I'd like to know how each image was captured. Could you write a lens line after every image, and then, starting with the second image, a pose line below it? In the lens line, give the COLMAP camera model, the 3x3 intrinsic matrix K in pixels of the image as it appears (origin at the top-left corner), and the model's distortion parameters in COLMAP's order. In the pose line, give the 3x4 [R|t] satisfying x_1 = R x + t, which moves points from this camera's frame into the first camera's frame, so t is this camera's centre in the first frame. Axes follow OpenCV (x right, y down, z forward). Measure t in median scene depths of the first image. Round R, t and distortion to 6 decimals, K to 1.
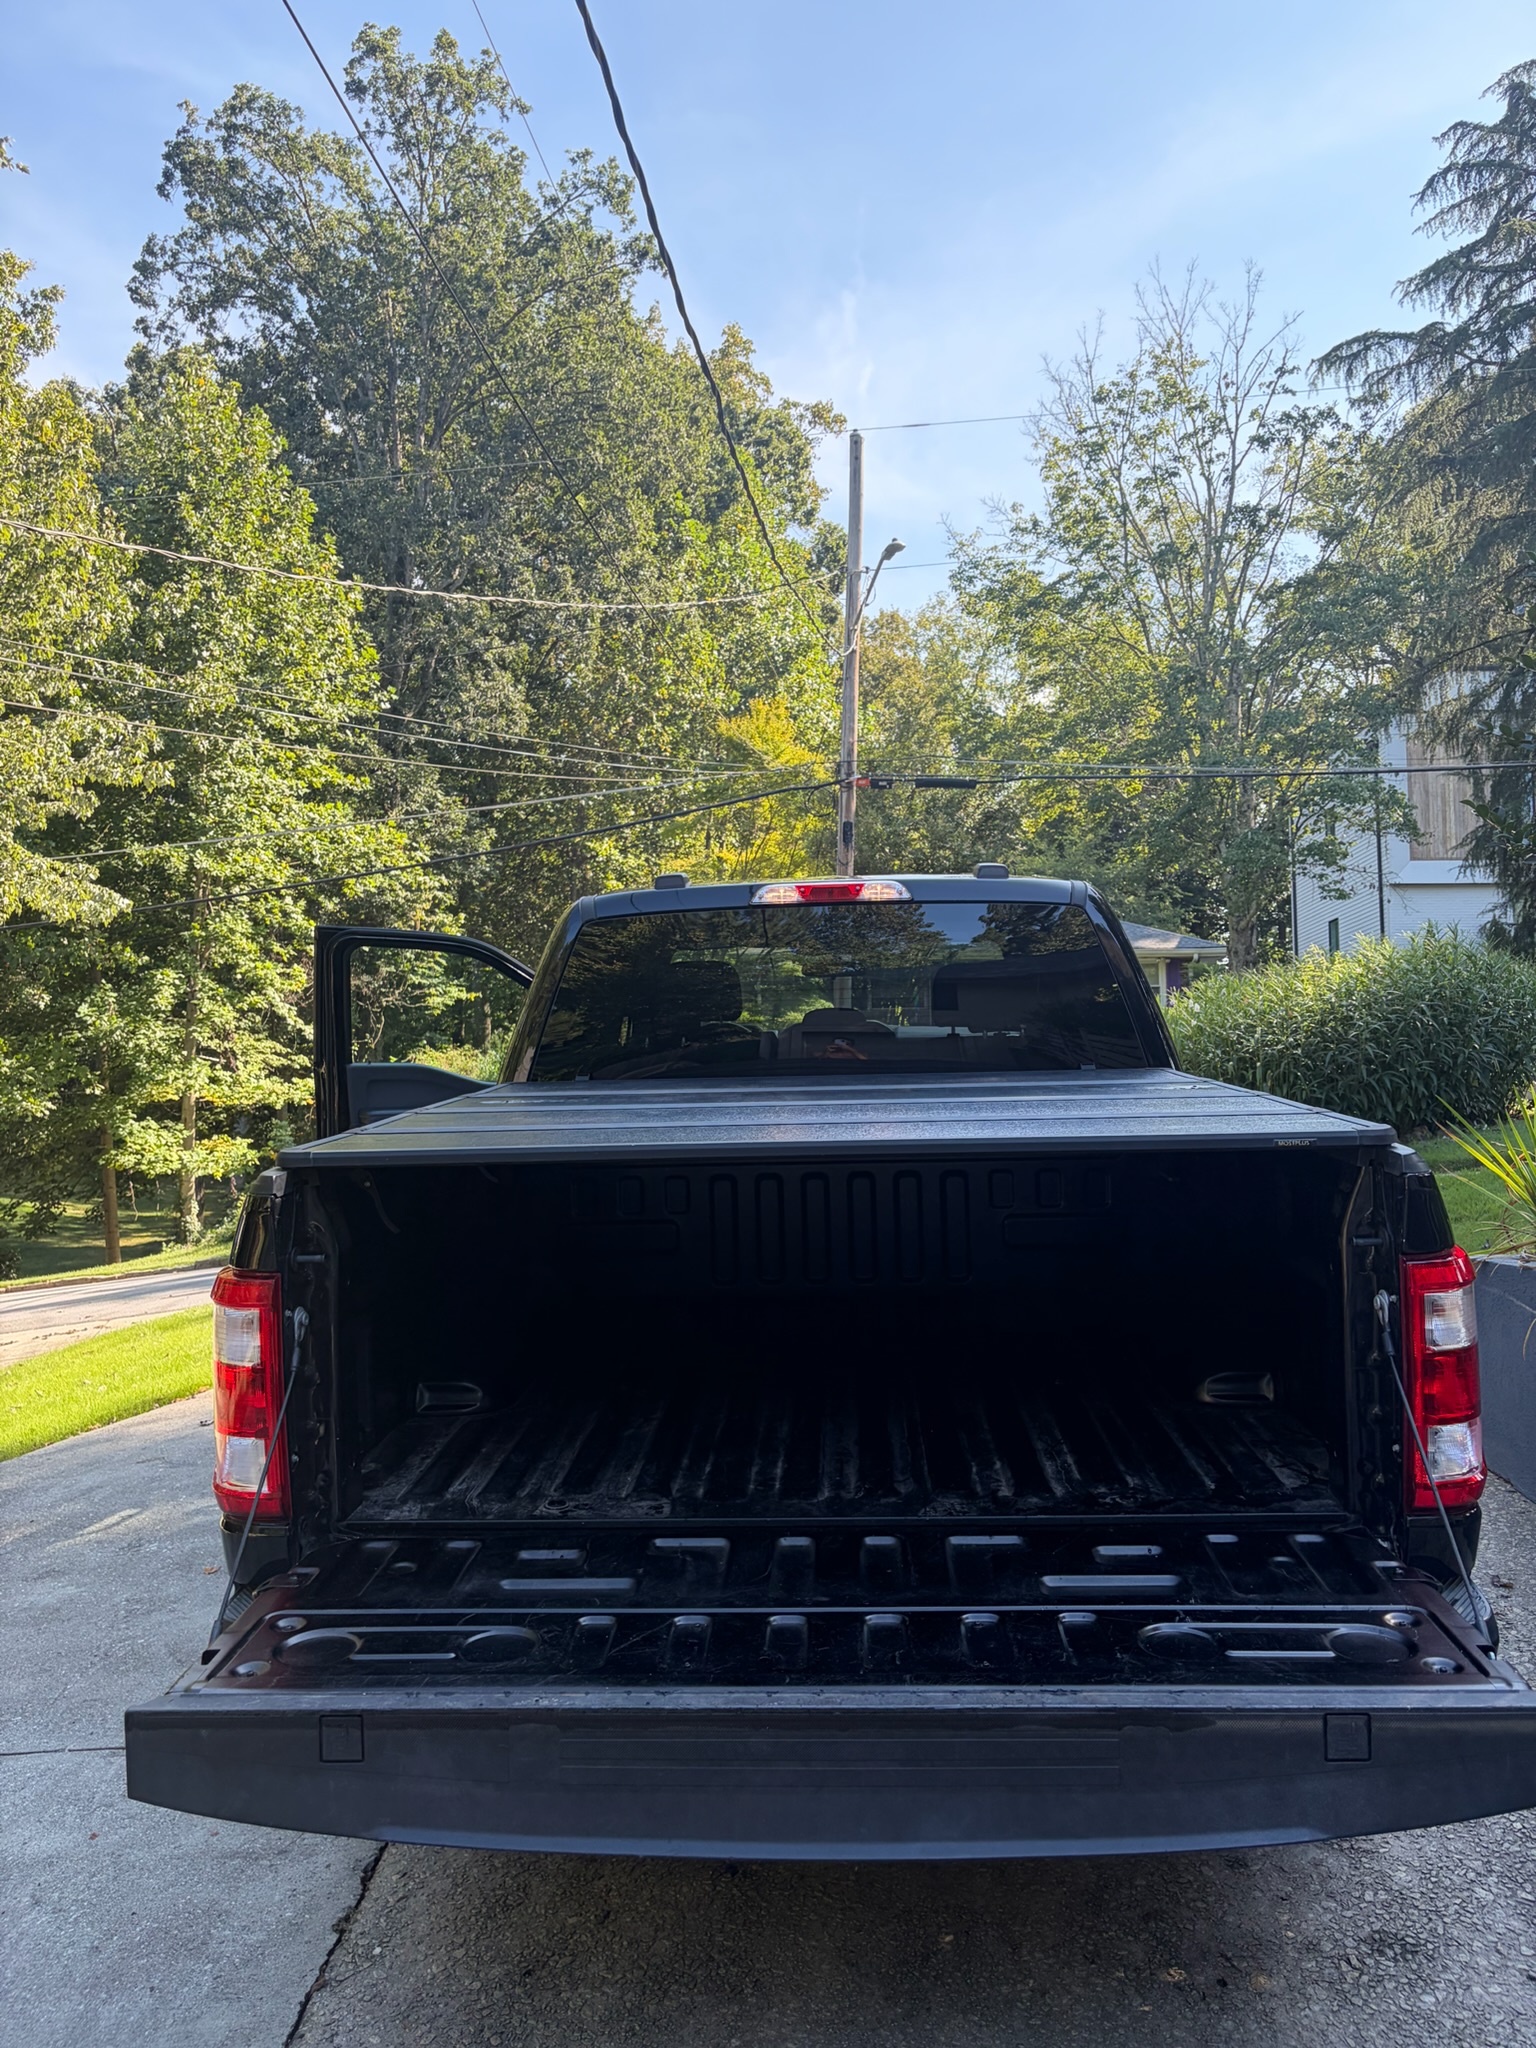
lens RADIAL K [[1555.1, 0, 787.4], [0, 1555.1, 1015.8], [0, 0, 1]] dist [0.032280, -0.017800]
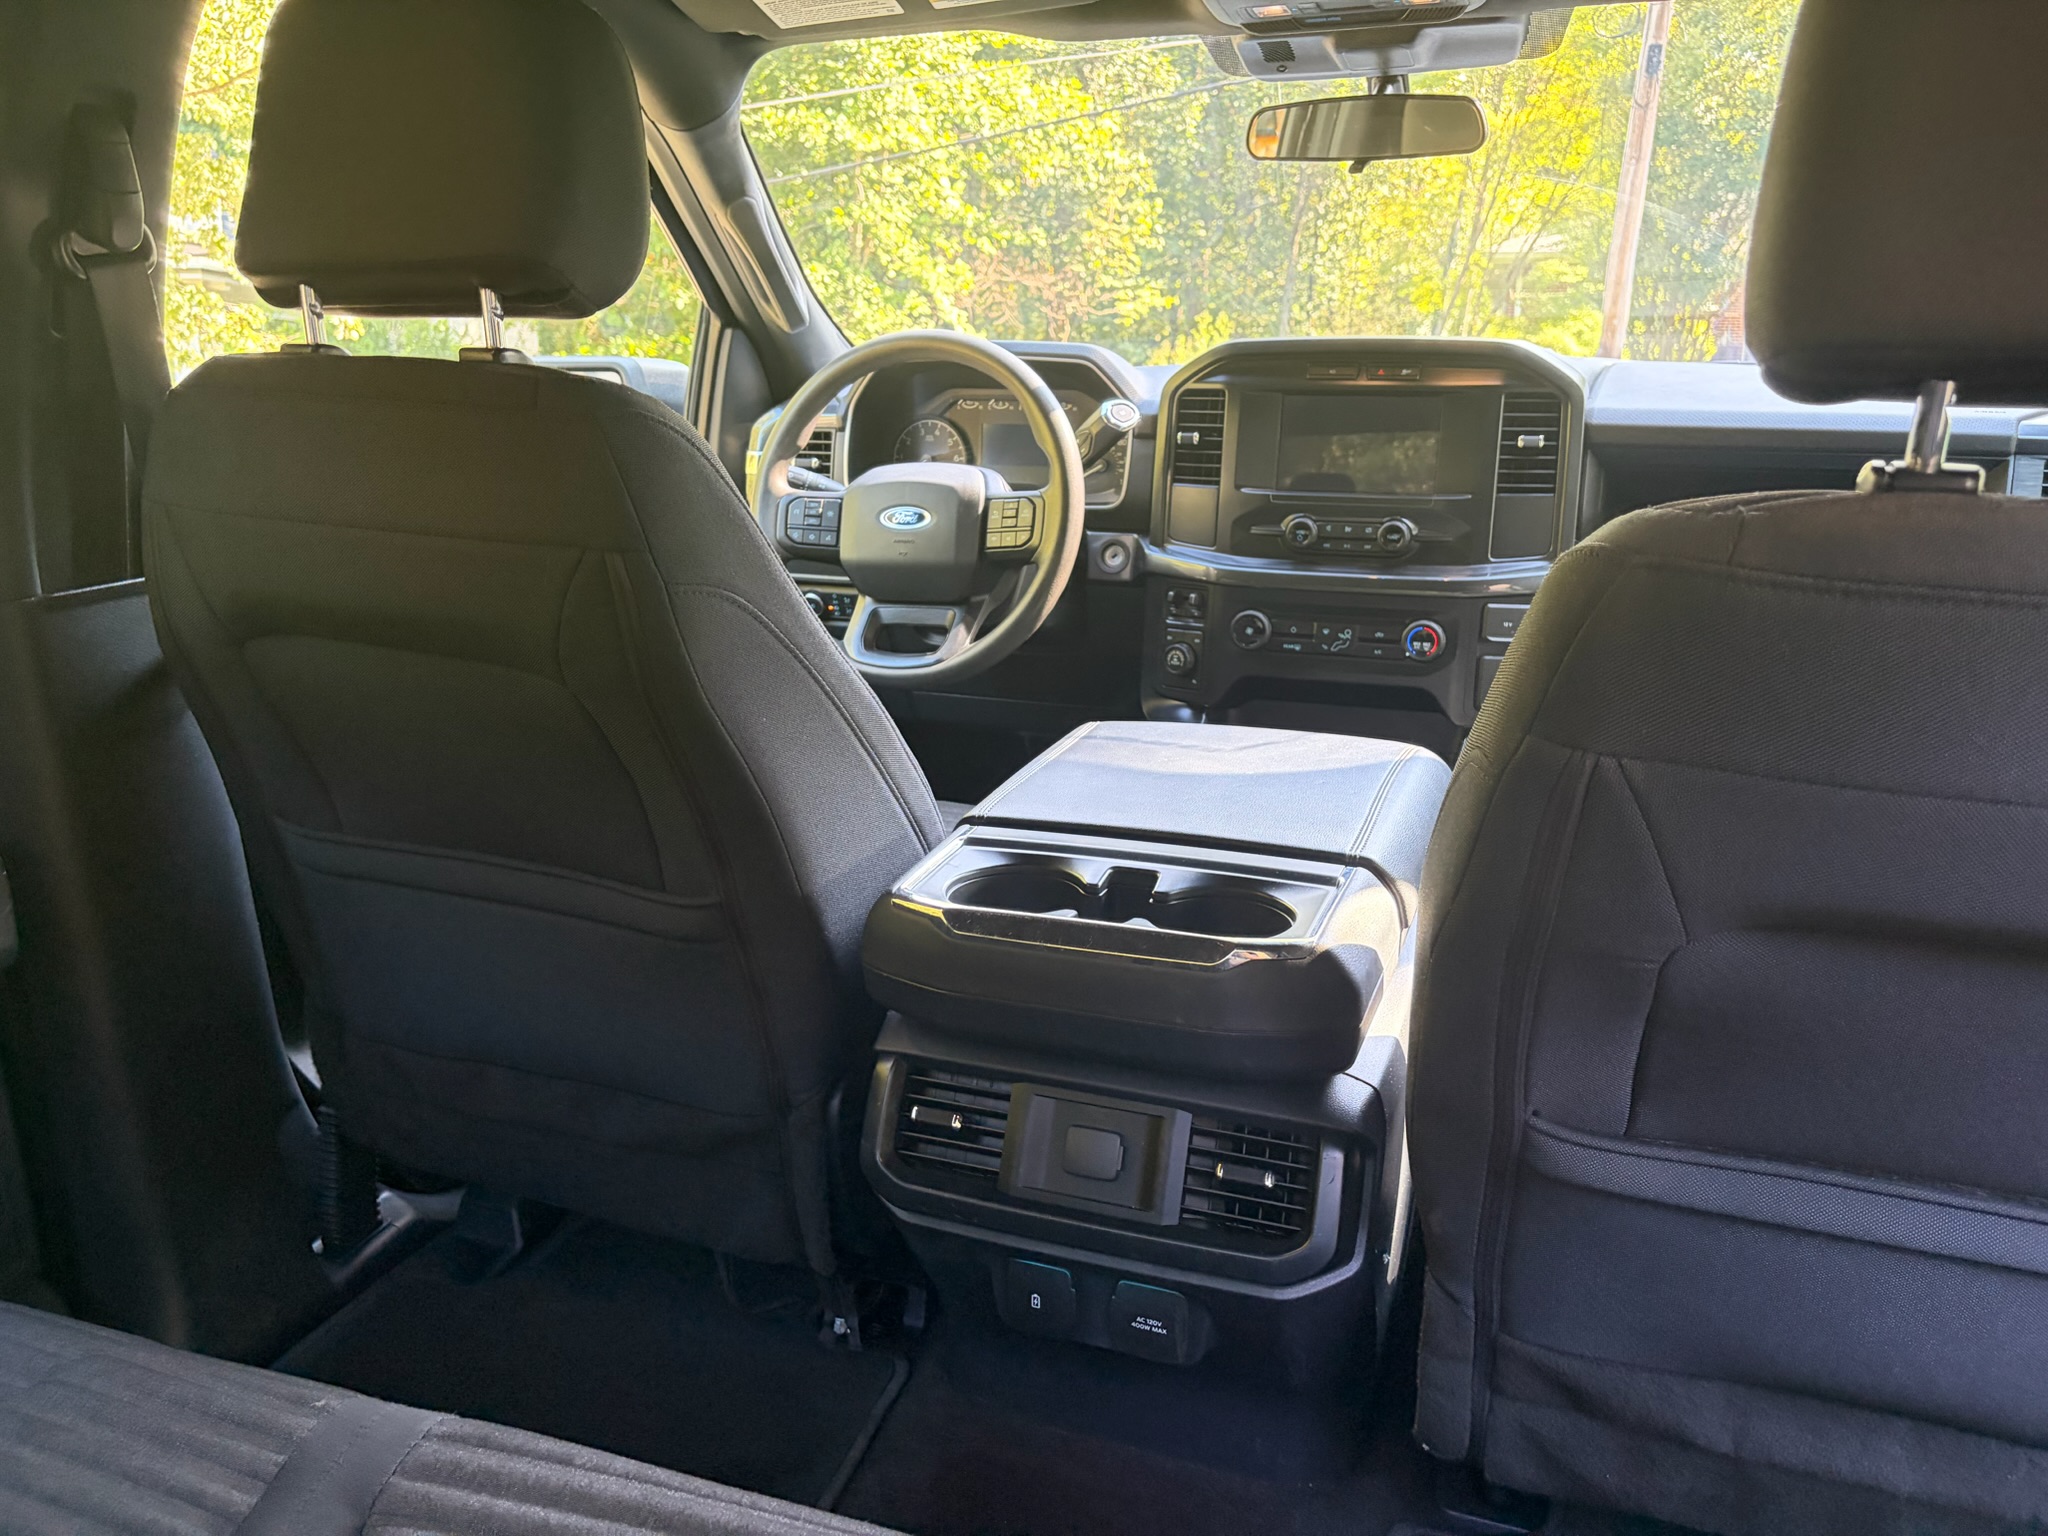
lens RADIAL K [[1555.1, 0, 1016.4], [0, 1555.1, 777.9], [0, 0, 1]] dist [0.032280, -0.017800]
pose [[0.946861, 0.105956, -0.303690, 0.012229], [-0.017872, 0.960056, 0.279237, 0.000650], [0.321146, -0.258971, 0.910933, 0.137629]]
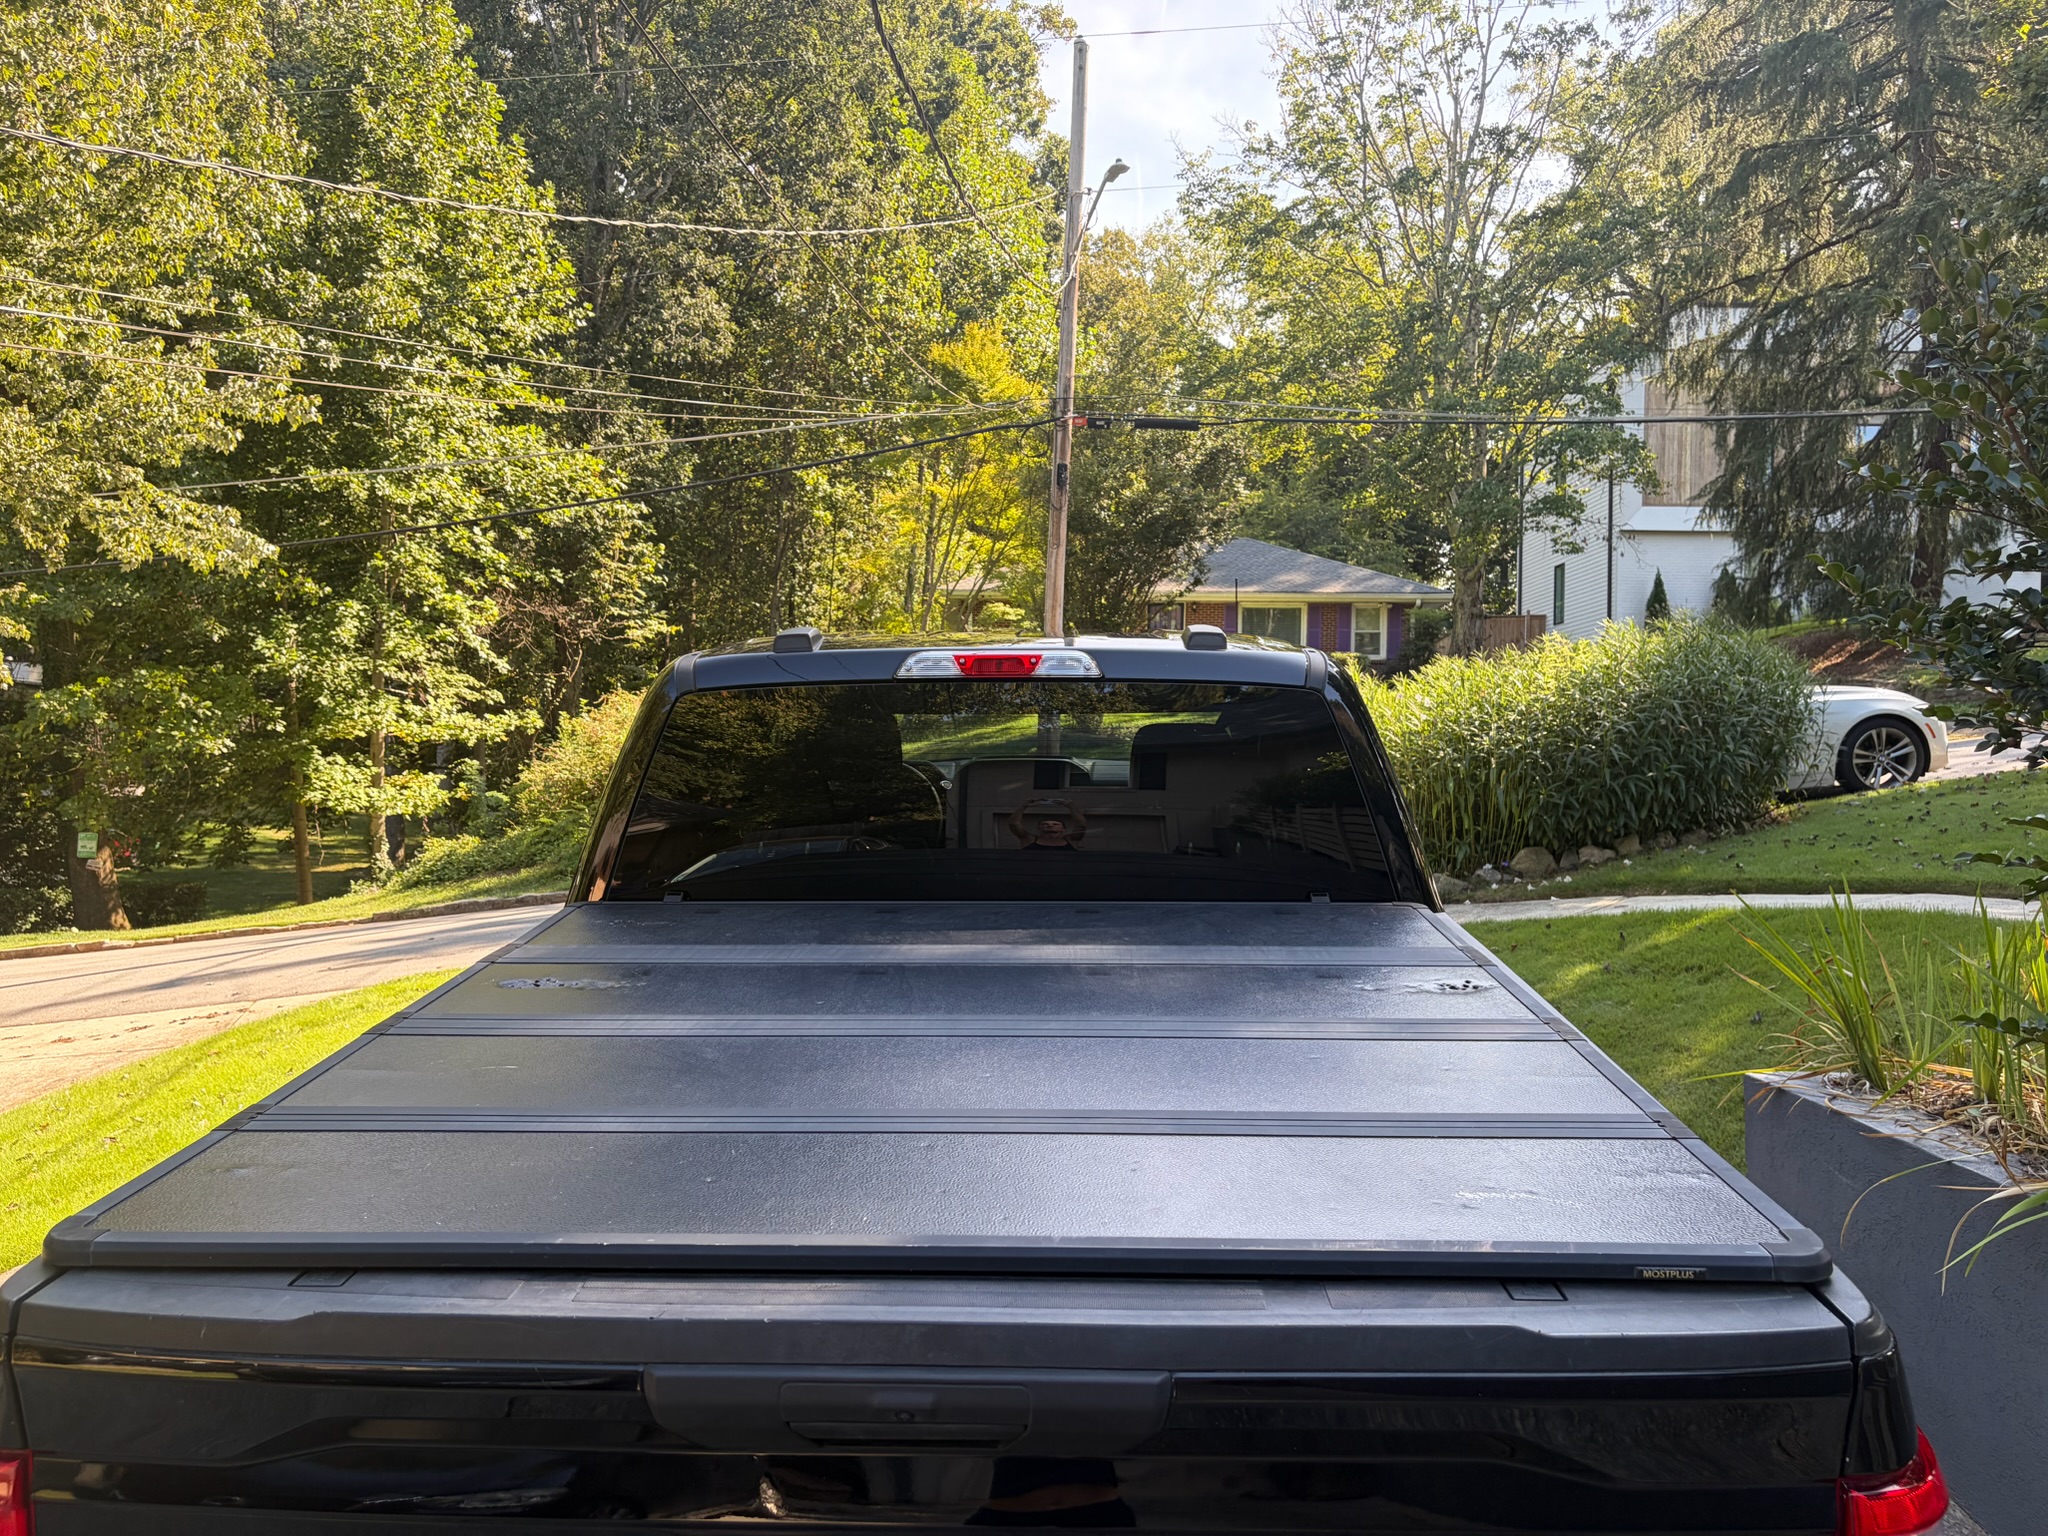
lens RADIAL K [[1555.1, 0, 1014.6], [0, 1555.1, 769.4], [0, 0, 1]] dist [0.032280, -0.017800]
pose [[0.999764, 0.019935, 0.008588, 0.004171], [-0.020573, 0.996414, 0.082075, -0.012553], [-0.006921, -0.082232, 0.996589, 0.029739]]
